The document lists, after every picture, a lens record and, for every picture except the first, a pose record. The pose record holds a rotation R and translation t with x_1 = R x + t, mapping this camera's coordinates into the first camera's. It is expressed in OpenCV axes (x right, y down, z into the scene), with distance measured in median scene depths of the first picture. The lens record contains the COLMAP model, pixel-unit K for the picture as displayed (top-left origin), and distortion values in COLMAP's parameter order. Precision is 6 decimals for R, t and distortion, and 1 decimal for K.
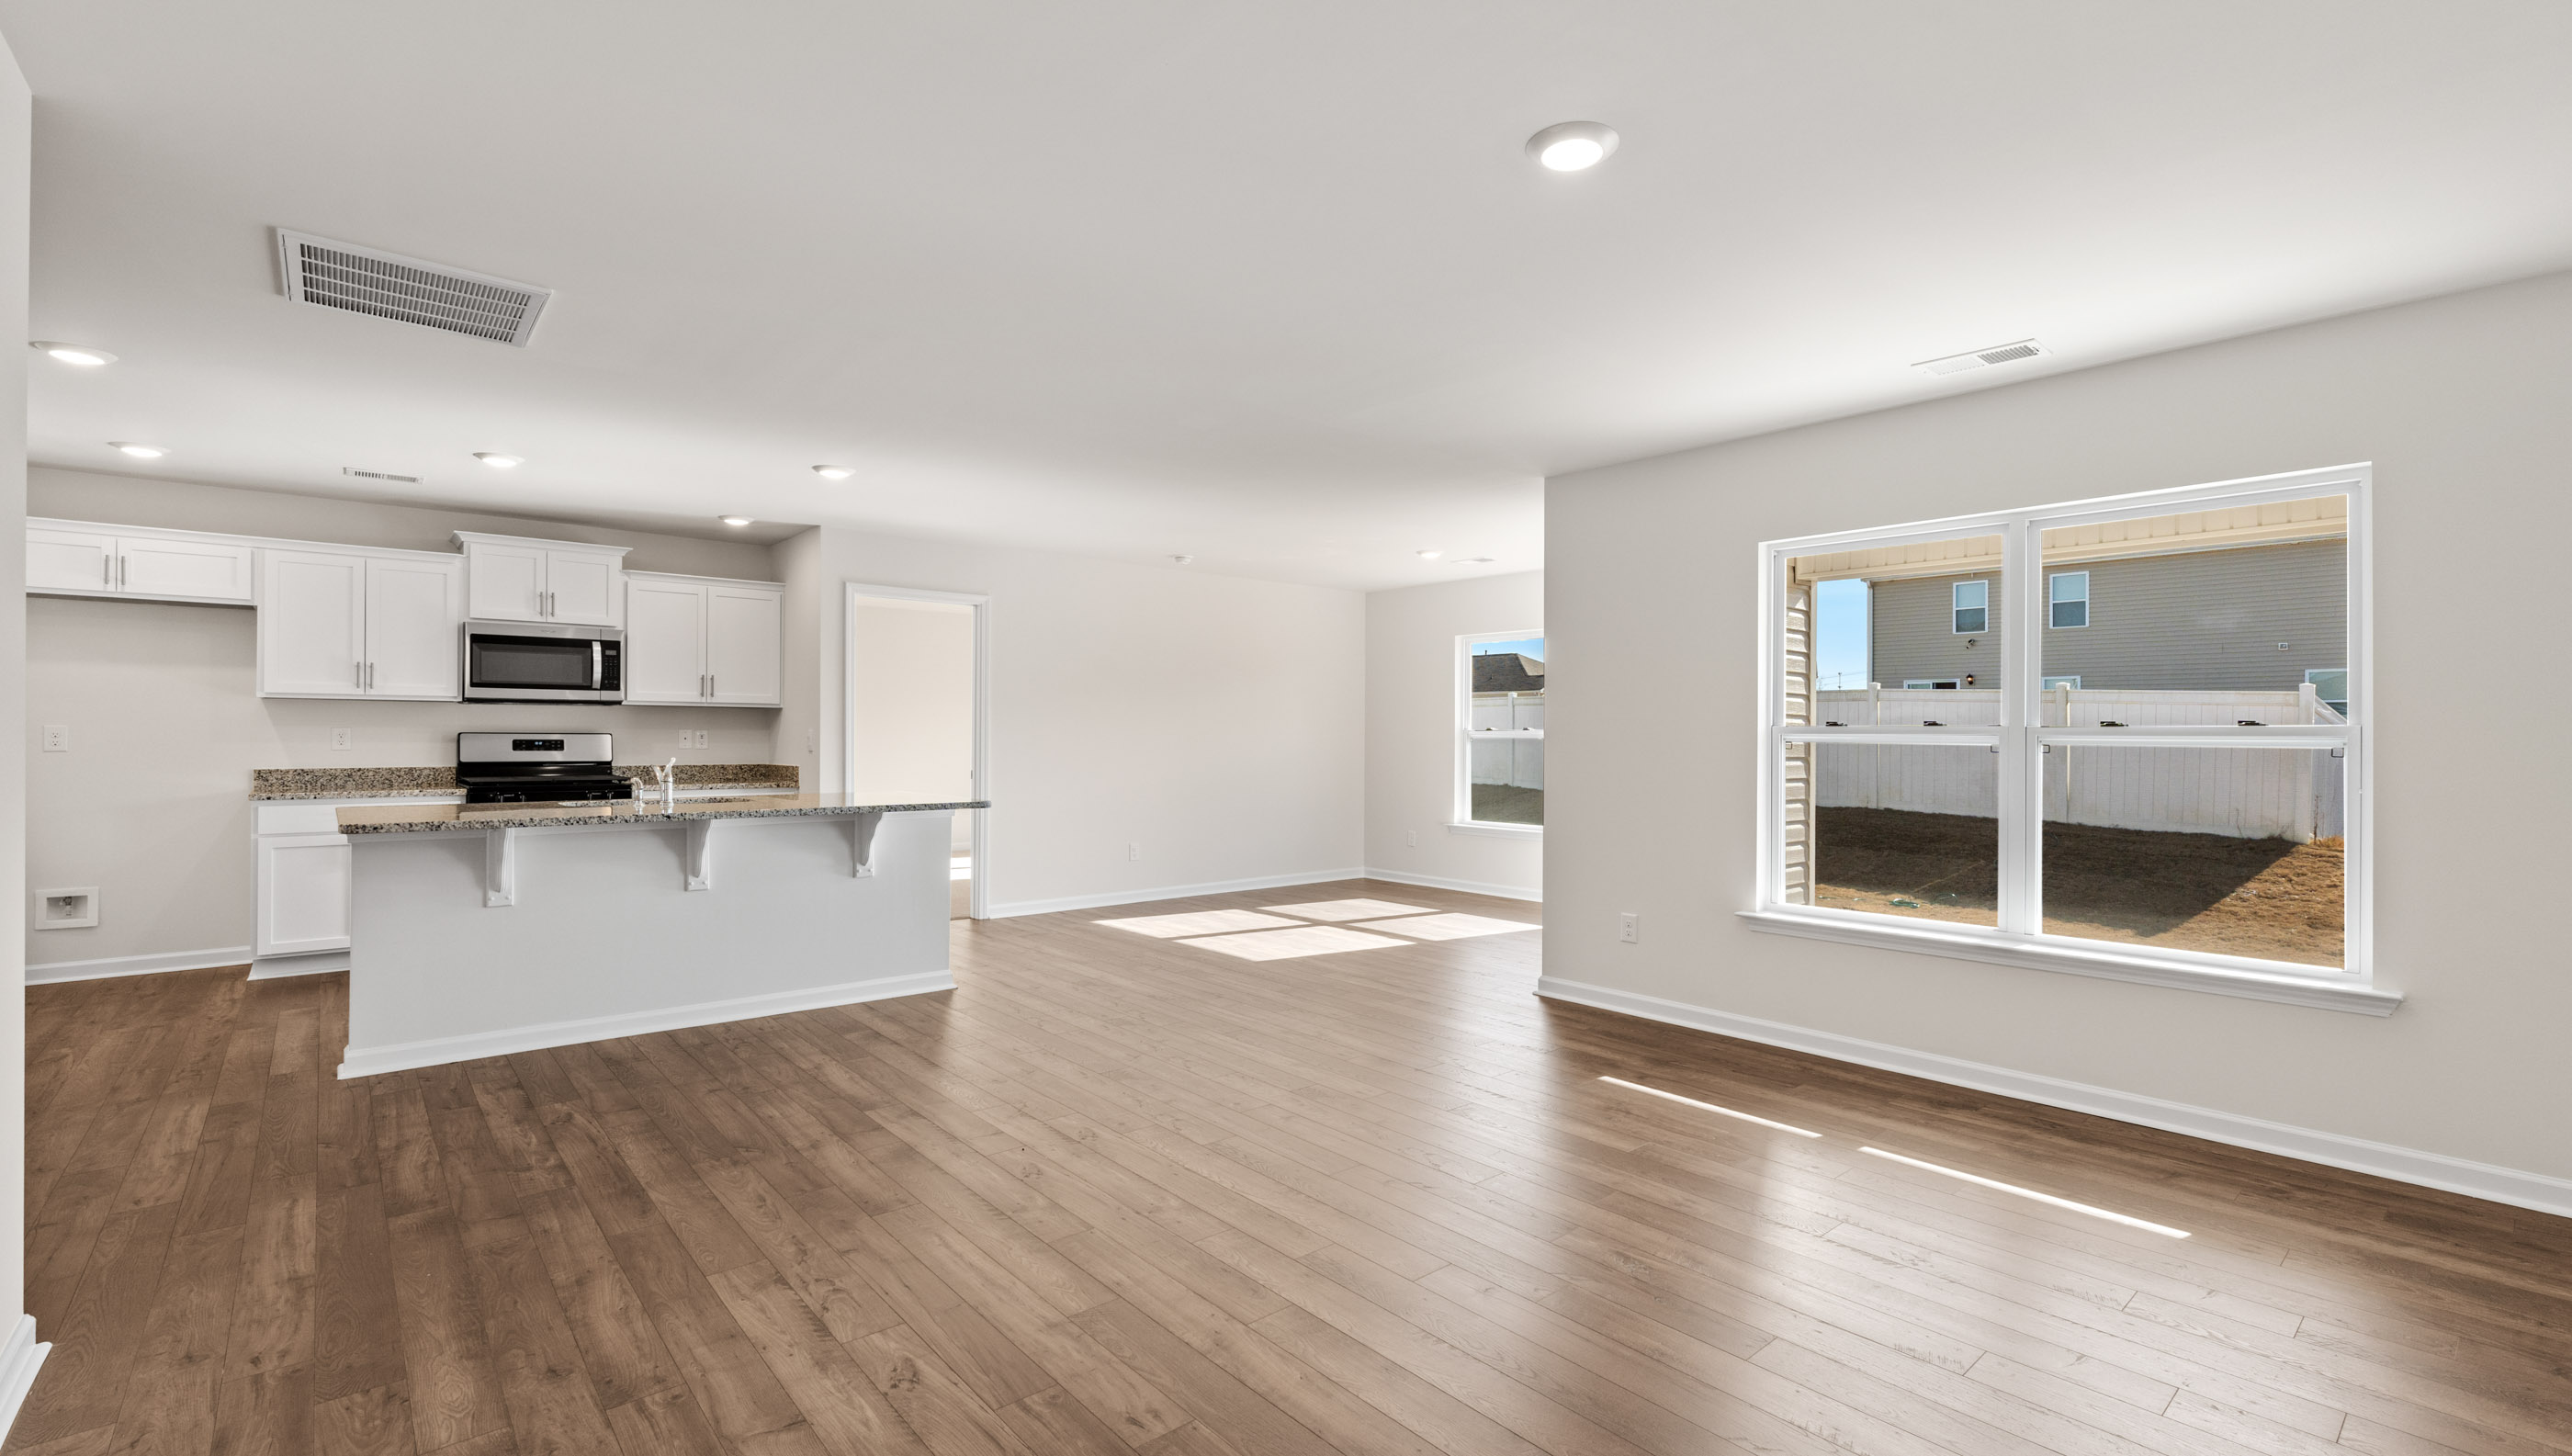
lens RADIAL K [[1119.1, 0, 1285.5], [0, 1119.1, 736.8], [0, 0, 1]] dist [-0.001529, -0.000995]
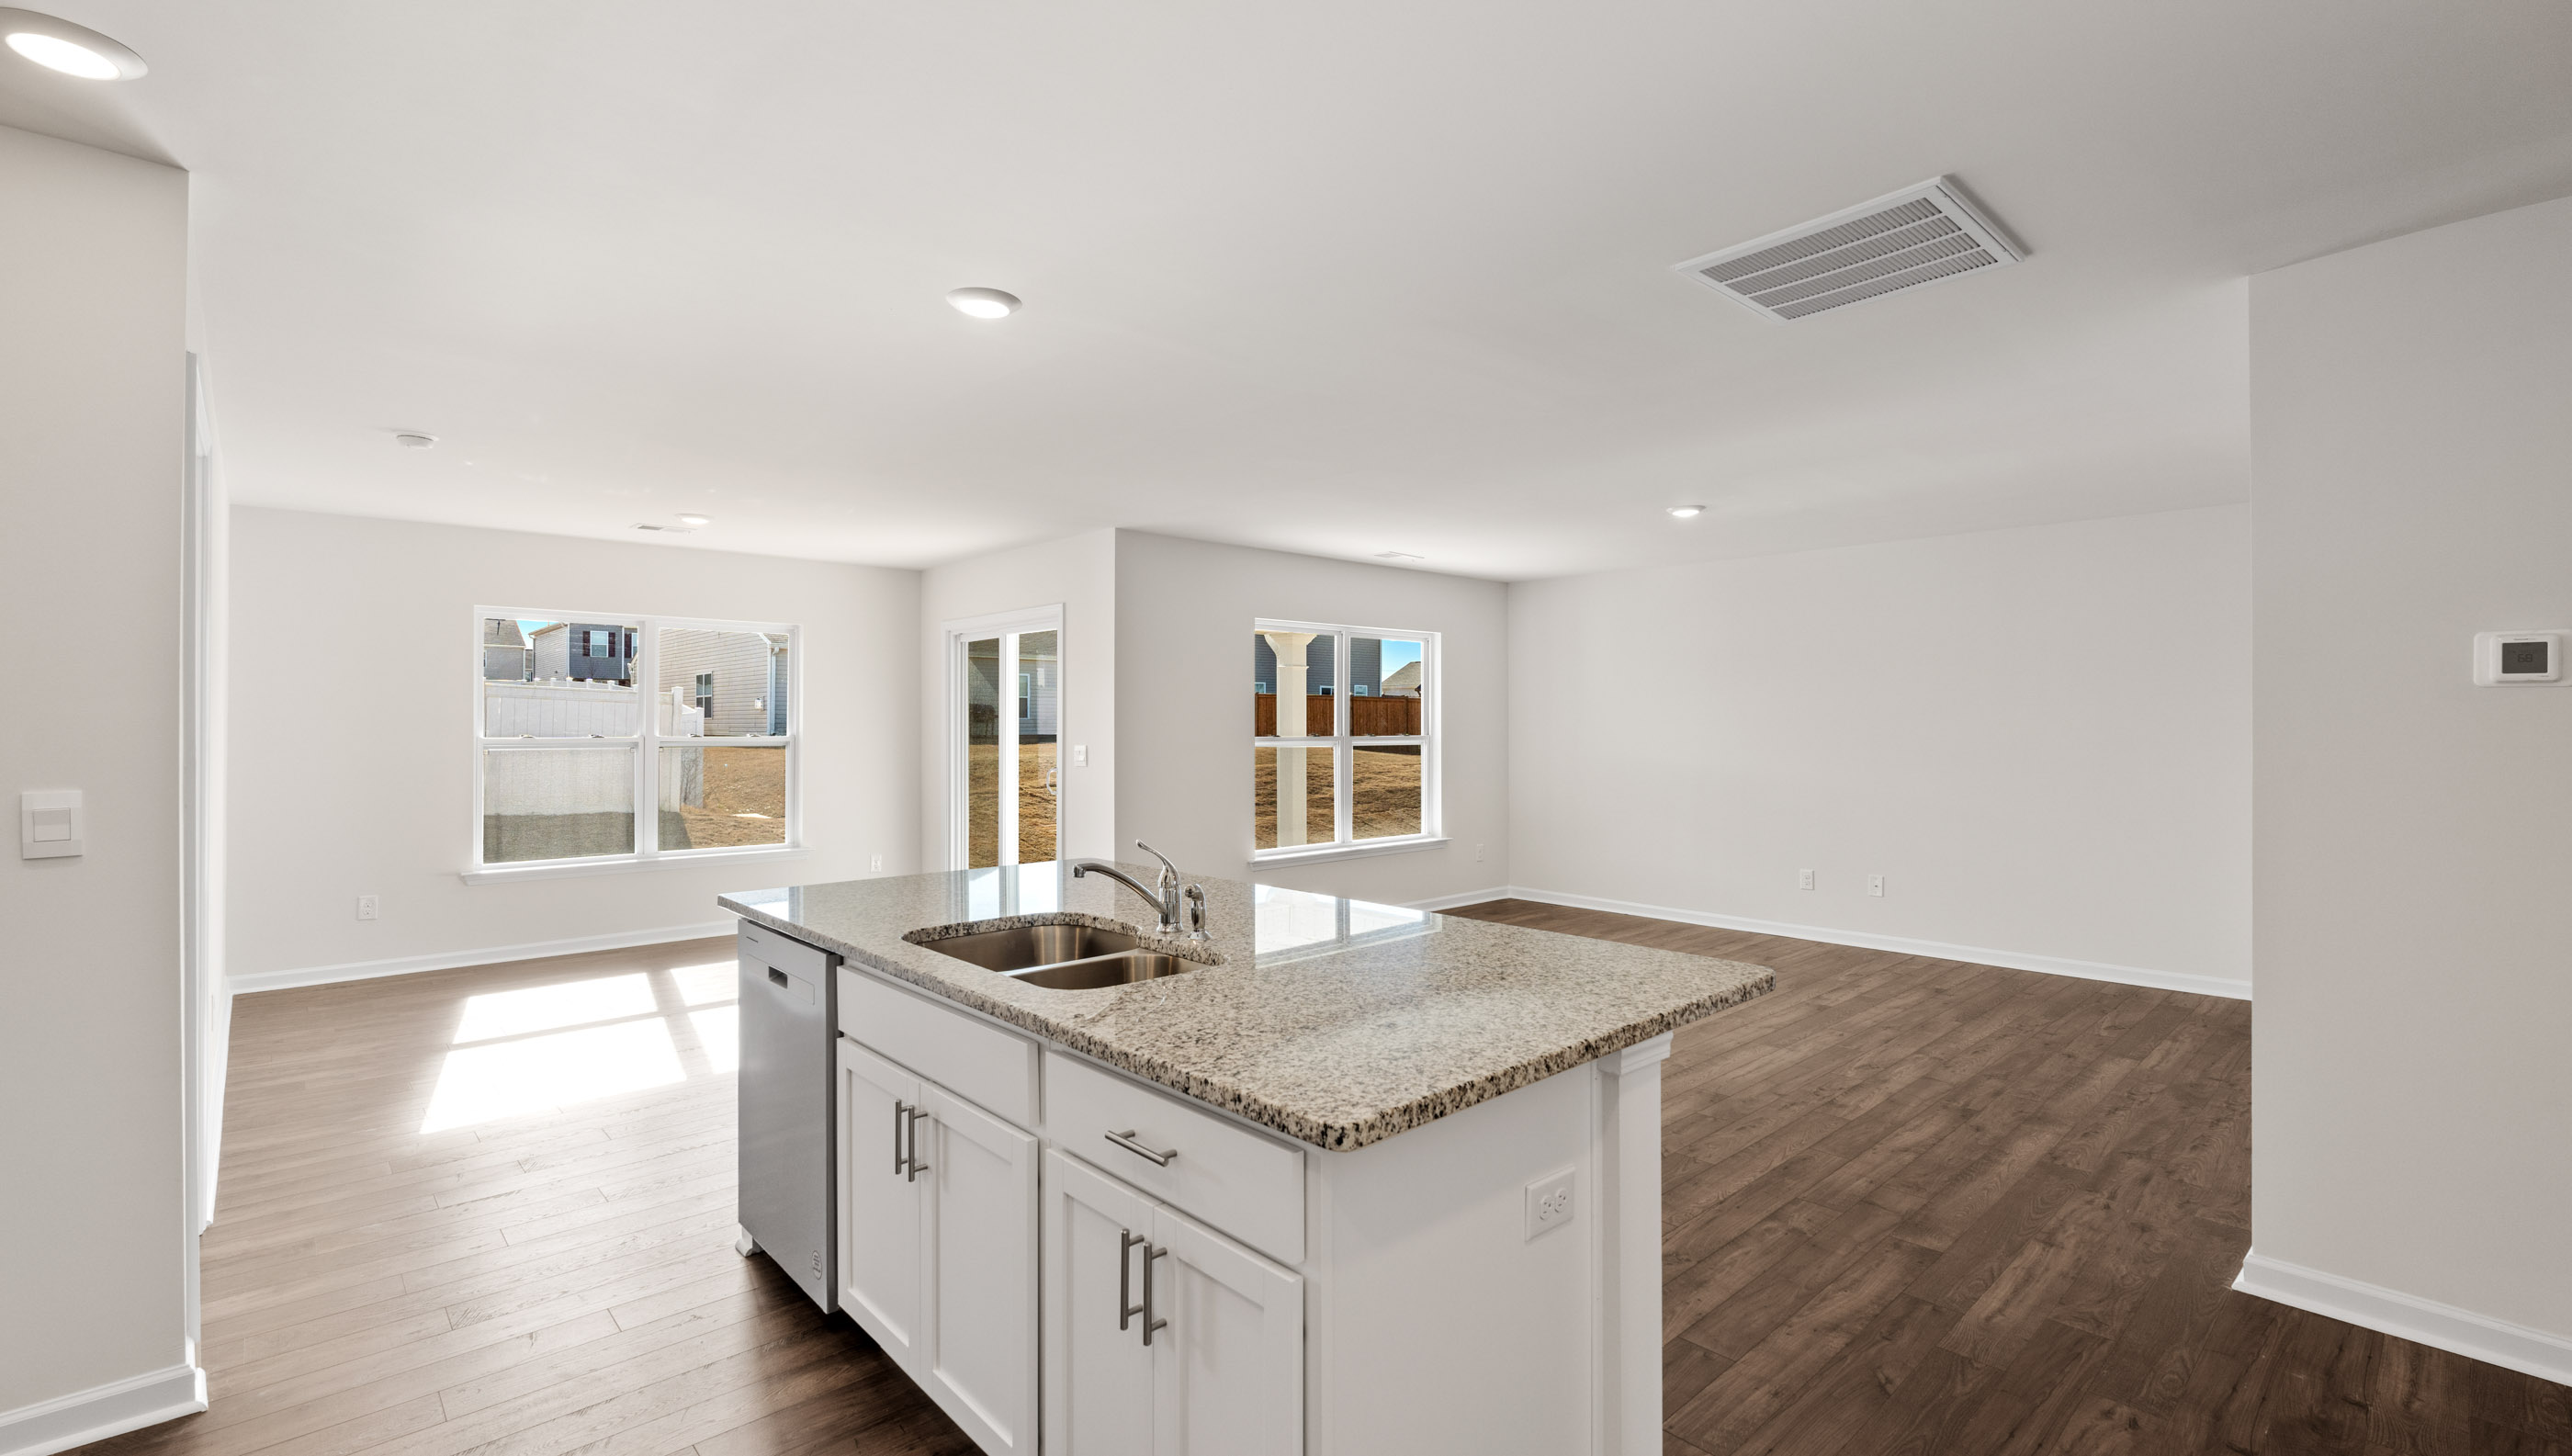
lens RADIAL K [[1119.1, 0, 1276.6], [0, 1119.1, 726.0], [0, 0, 1]] dist [-0.001529, -0.000995]
pose [[-0.030842, -0.008244, 0.999490, -0.937787], [0.001234, 0.999965, 0.008286, -0.032497], [-0.999524, 0.001488, -0.030830, 0.851983]]
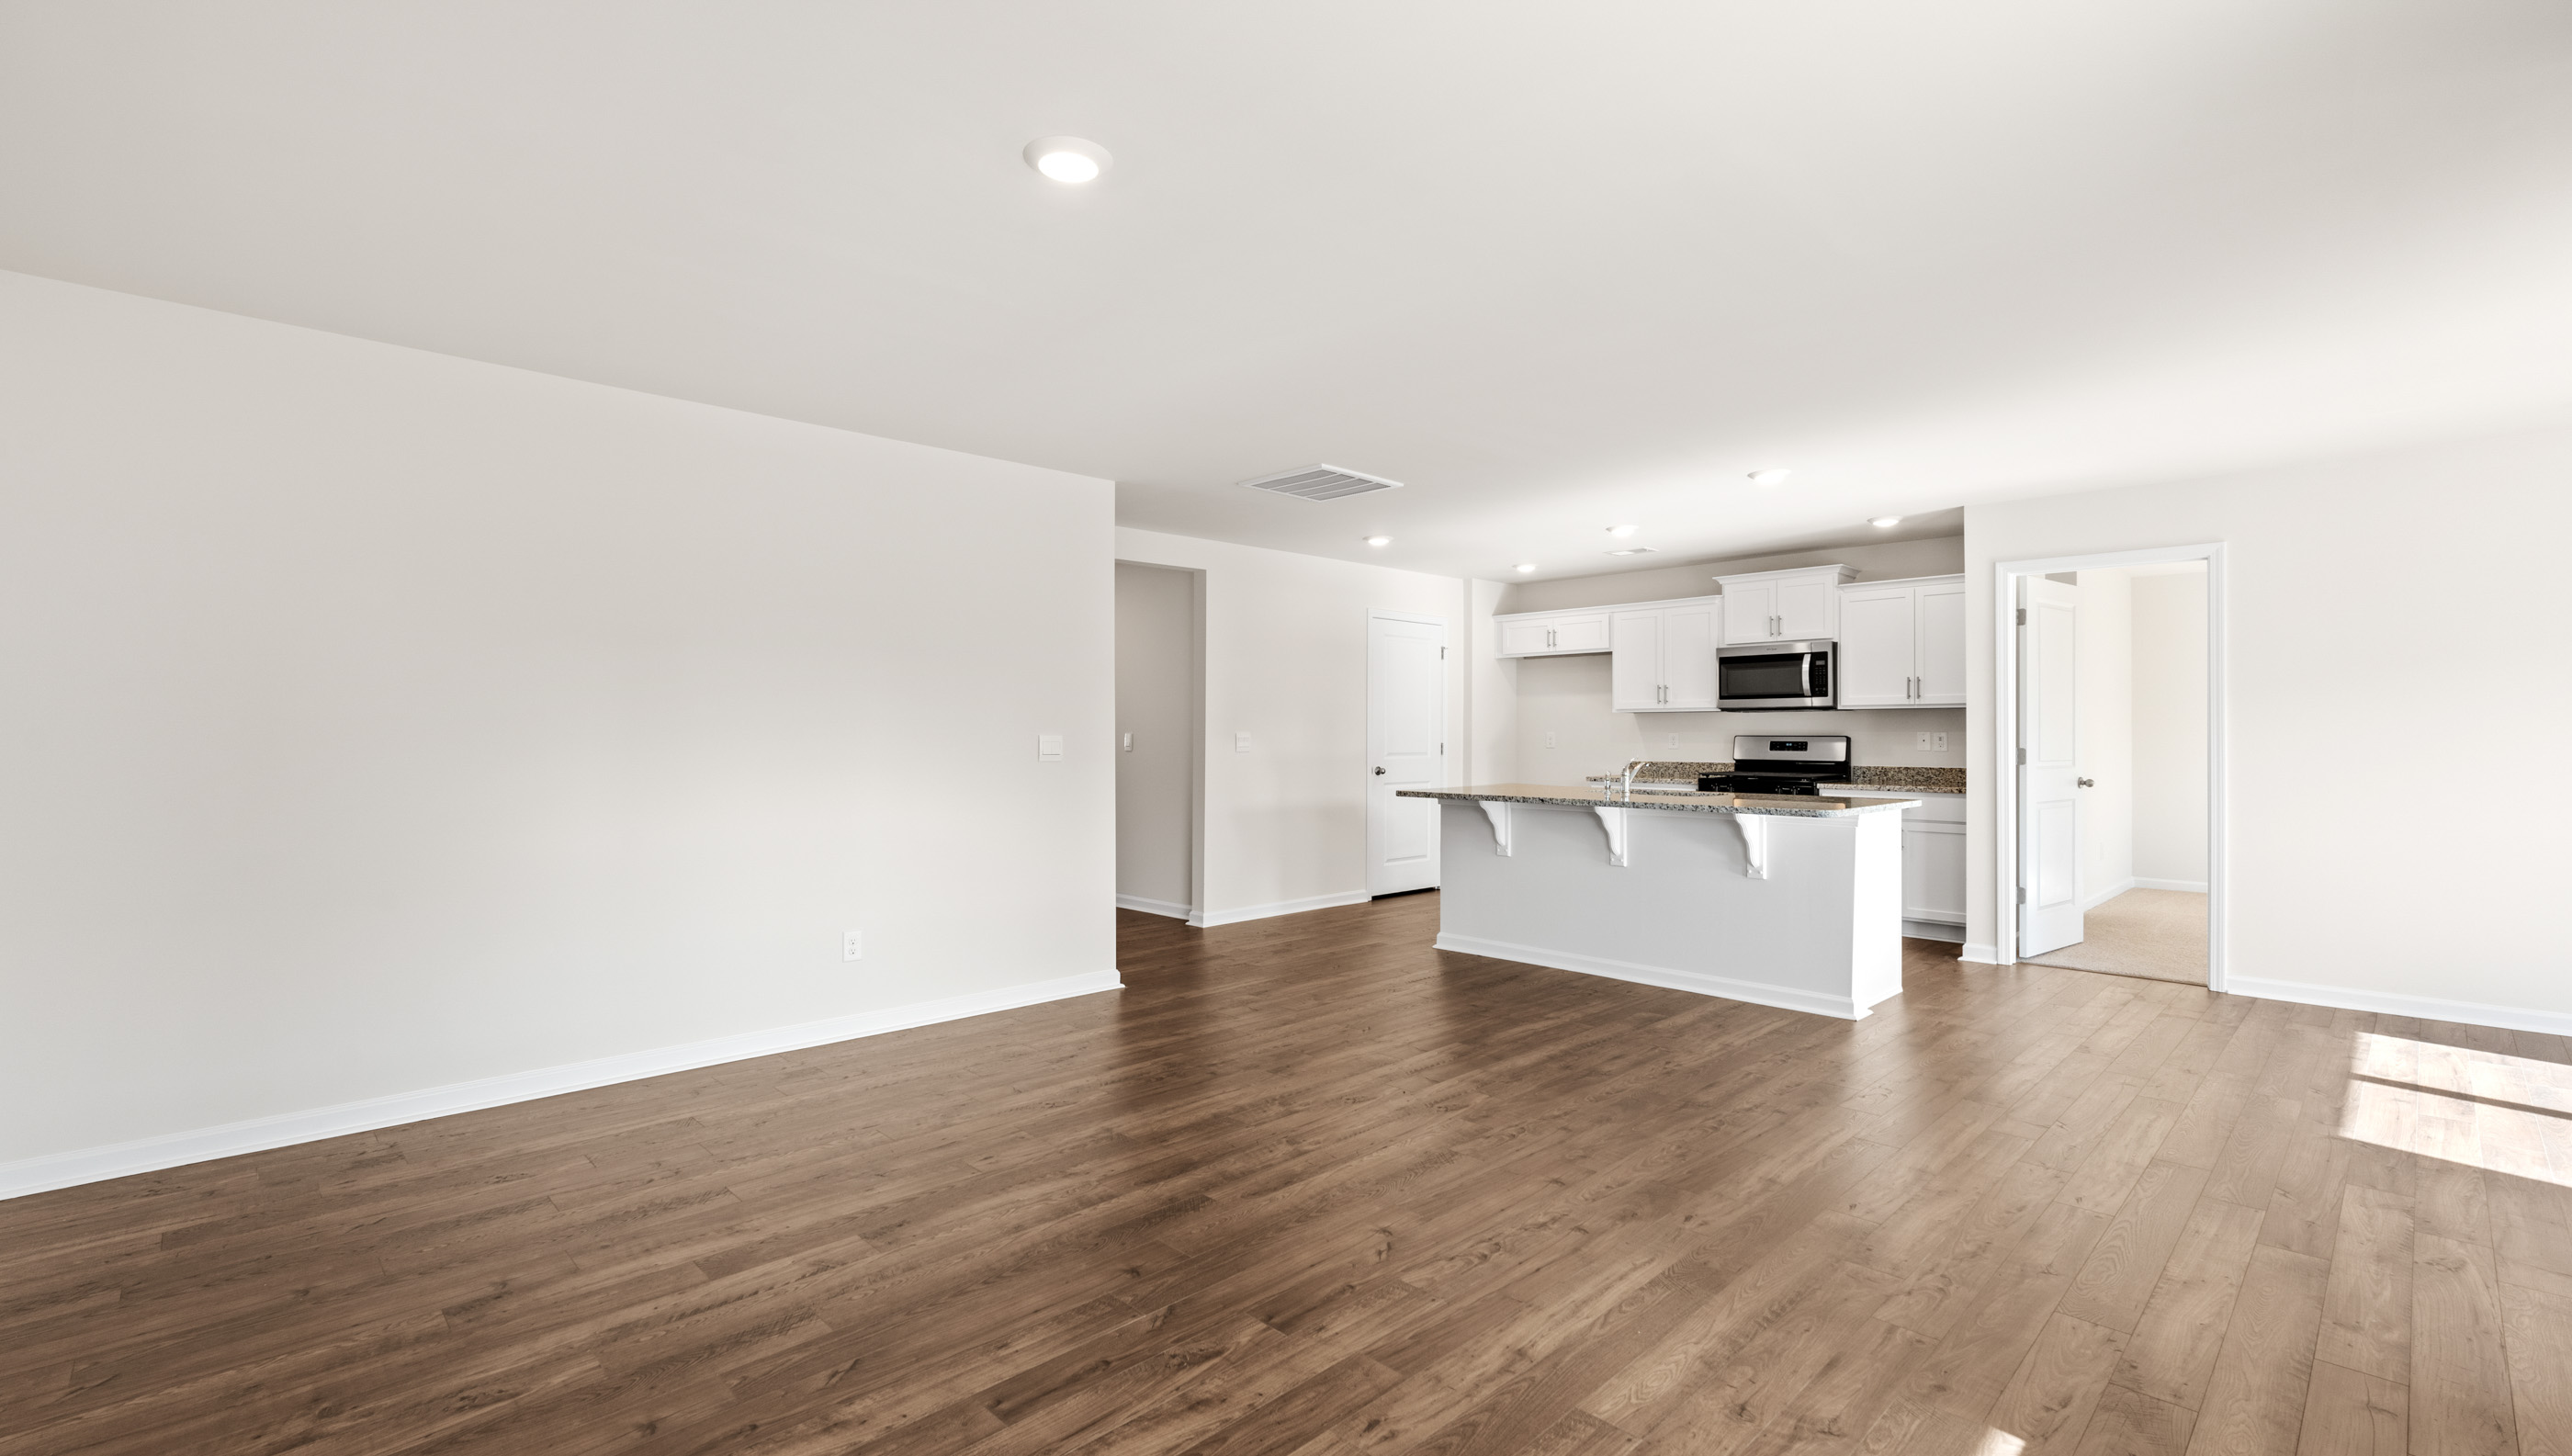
lens RADIAL K [[1119.1, 0, 1285.1], [0, 1119.1, 729.1], [0, 0, 1]] dist [-0.001529, -0.000995]
pose [[0.064806, -0.010175, -0.997846, 0.559683], [-0.000649, 0.999947, -0.010238, 0.002151], [0.997898, 0.001311, 0.064796, 0.486970]]
